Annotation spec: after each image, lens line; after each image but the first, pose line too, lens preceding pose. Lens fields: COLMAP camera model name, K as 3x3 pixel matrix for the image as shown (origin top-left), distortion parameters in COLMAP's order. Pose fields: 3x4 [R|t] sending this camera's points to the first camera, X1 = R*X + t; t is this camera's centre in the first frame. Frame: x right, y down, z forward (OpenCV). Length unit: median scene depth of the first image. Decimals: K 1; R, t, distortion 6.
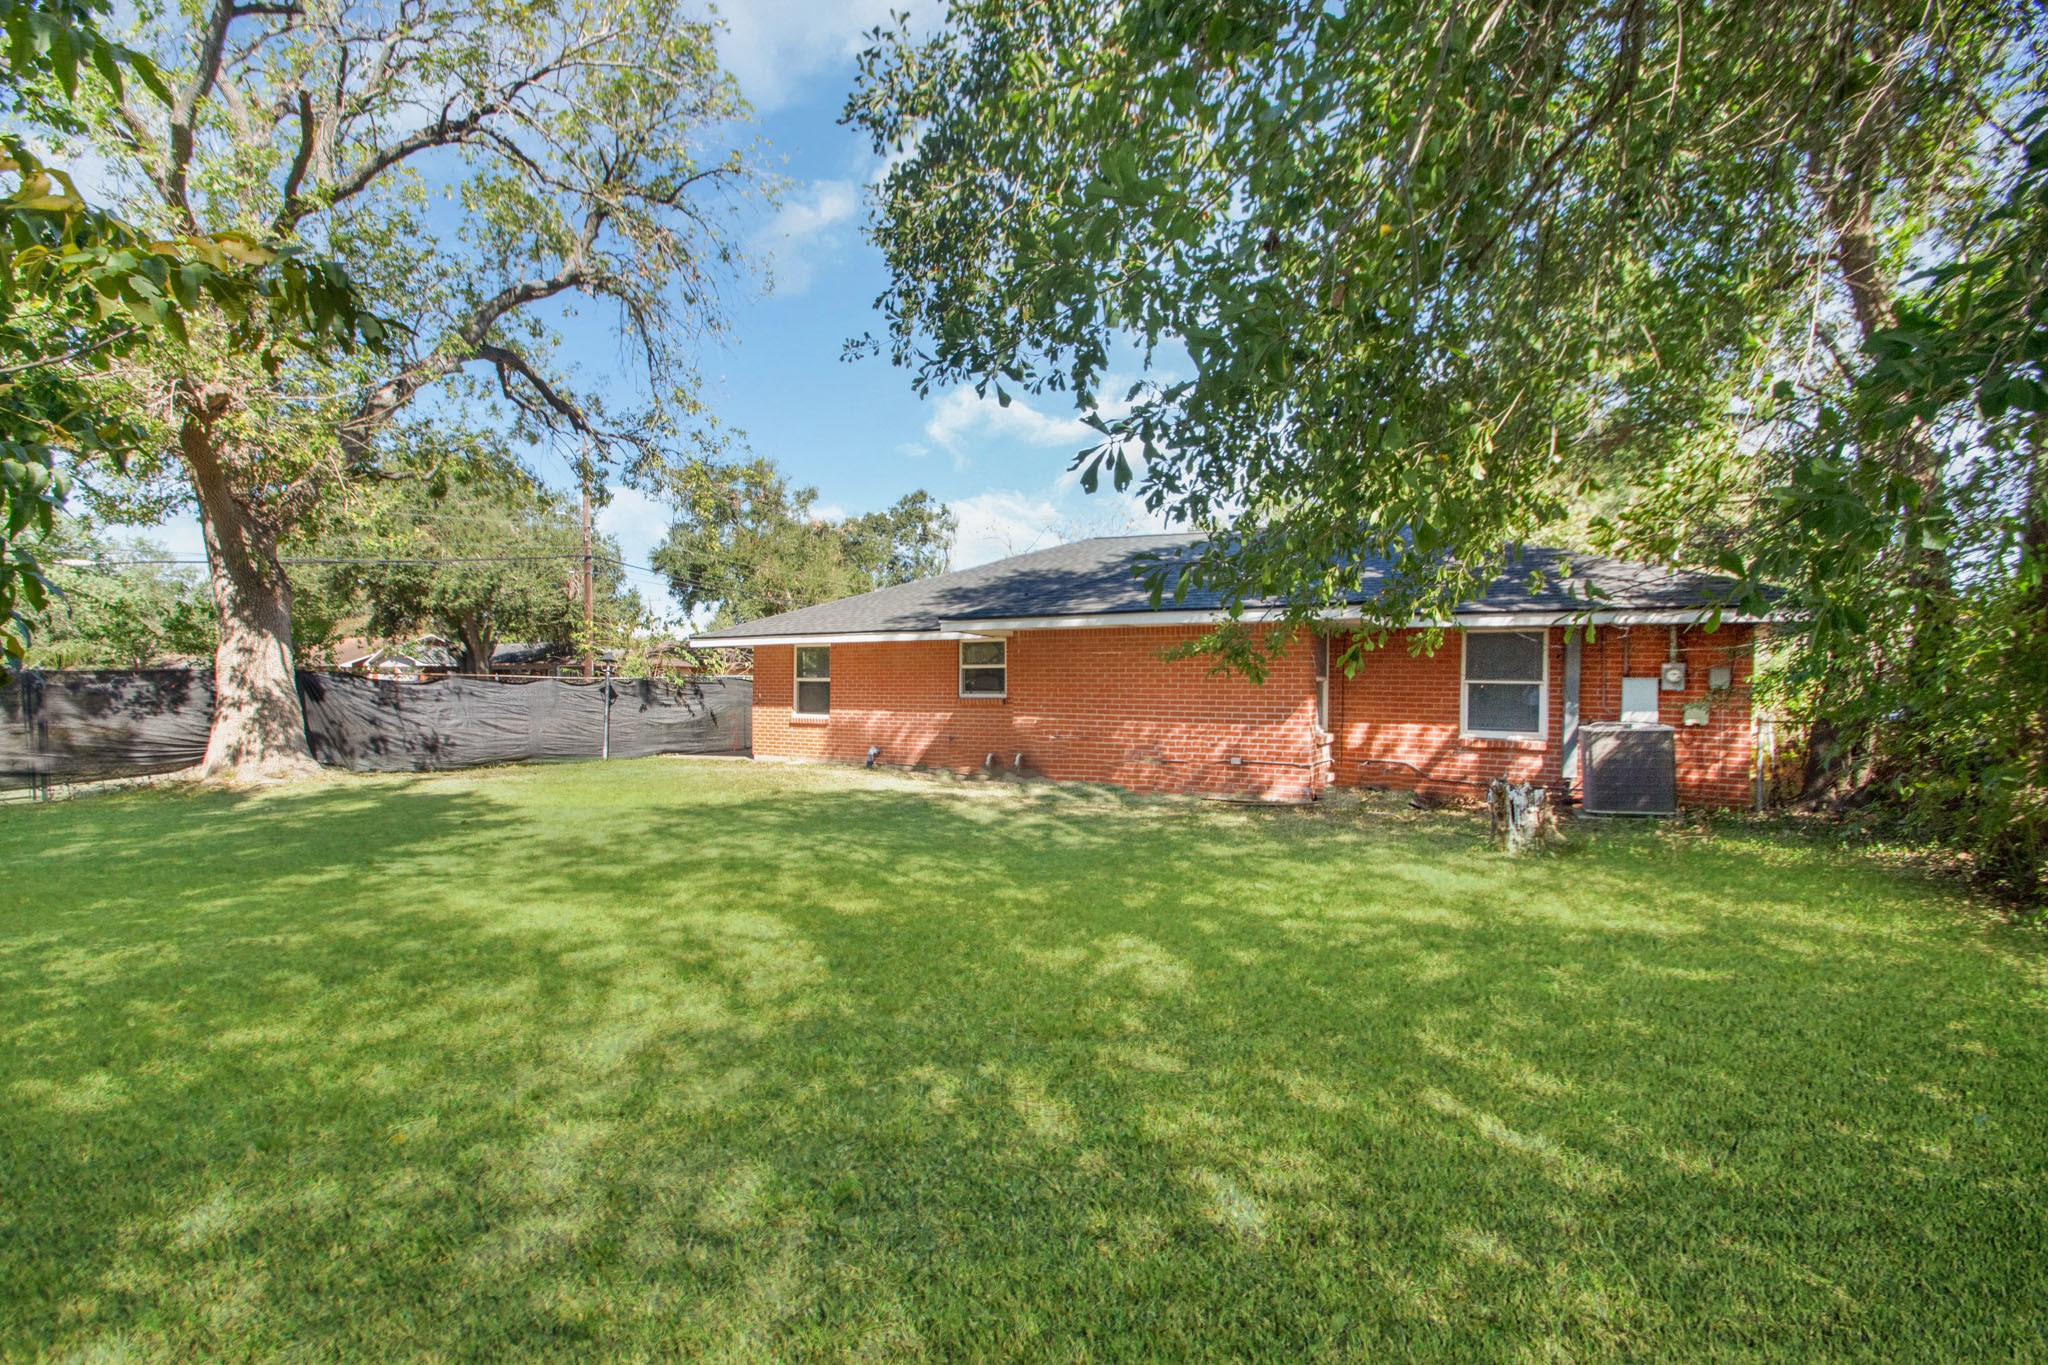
lens RADIAL K [[882.5, 0, 1024.0], [0, 882.5, 682.5], [0, 0, 1]] dist [0.001026, -0.000035]
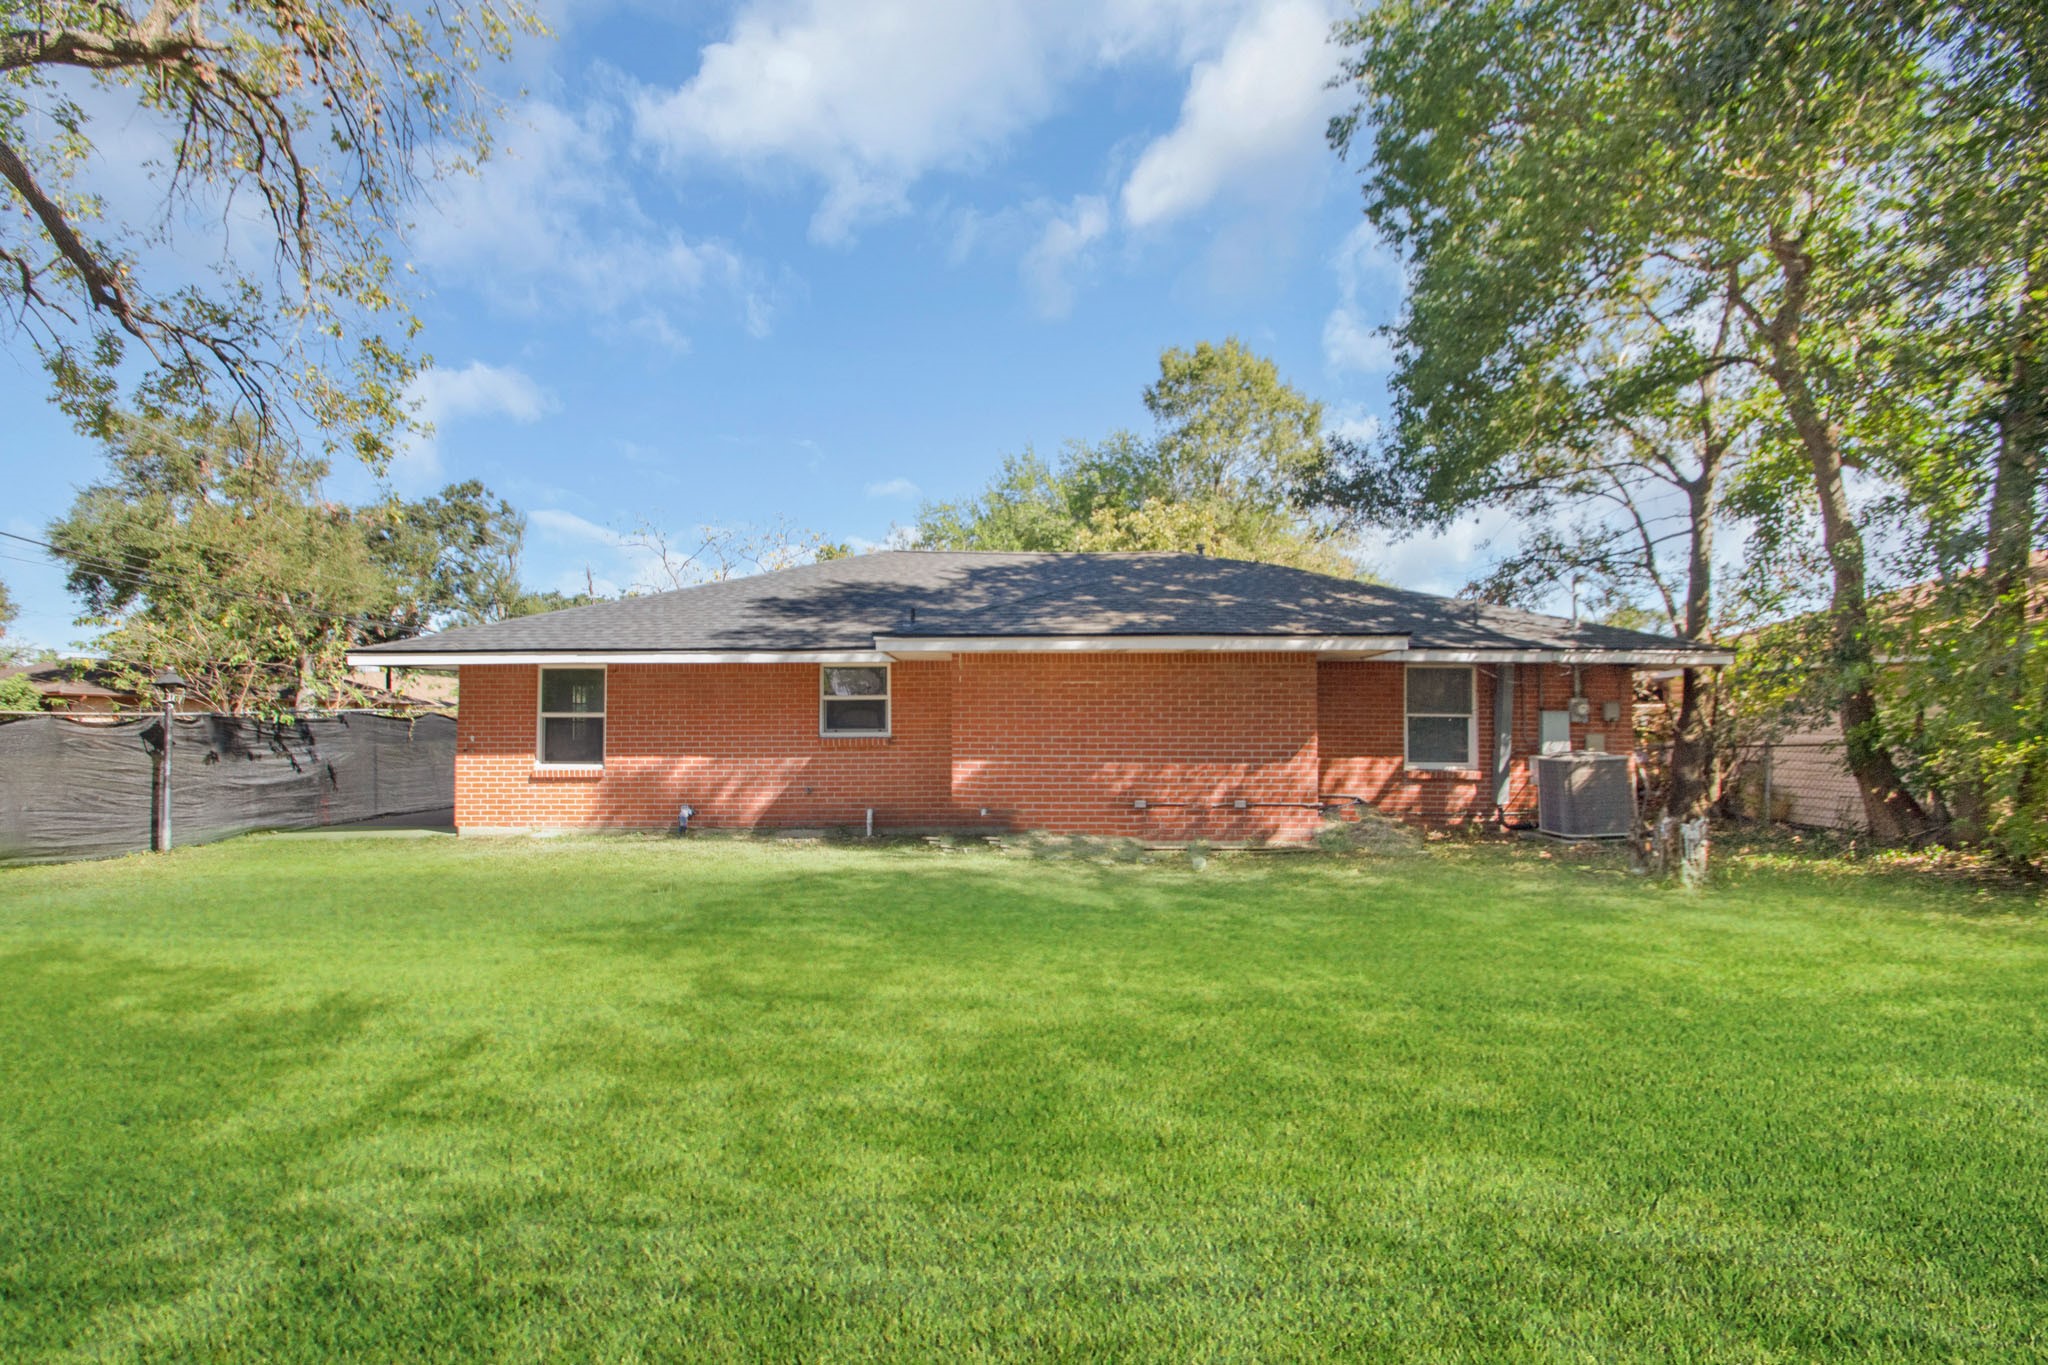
lens RADIAL K [[890.2, 0, 1024.0], [0, 890.2, 682.5], [0, 0, 1]] dist [0.000449, 0.000044]
pose [[0.883821, 0.012585, 0.467655, -0.363692], [0.004285, 0.999378, -0.034993, -0.004268], [-0.467805, 0.032931, 0.883218, 0.283500]]
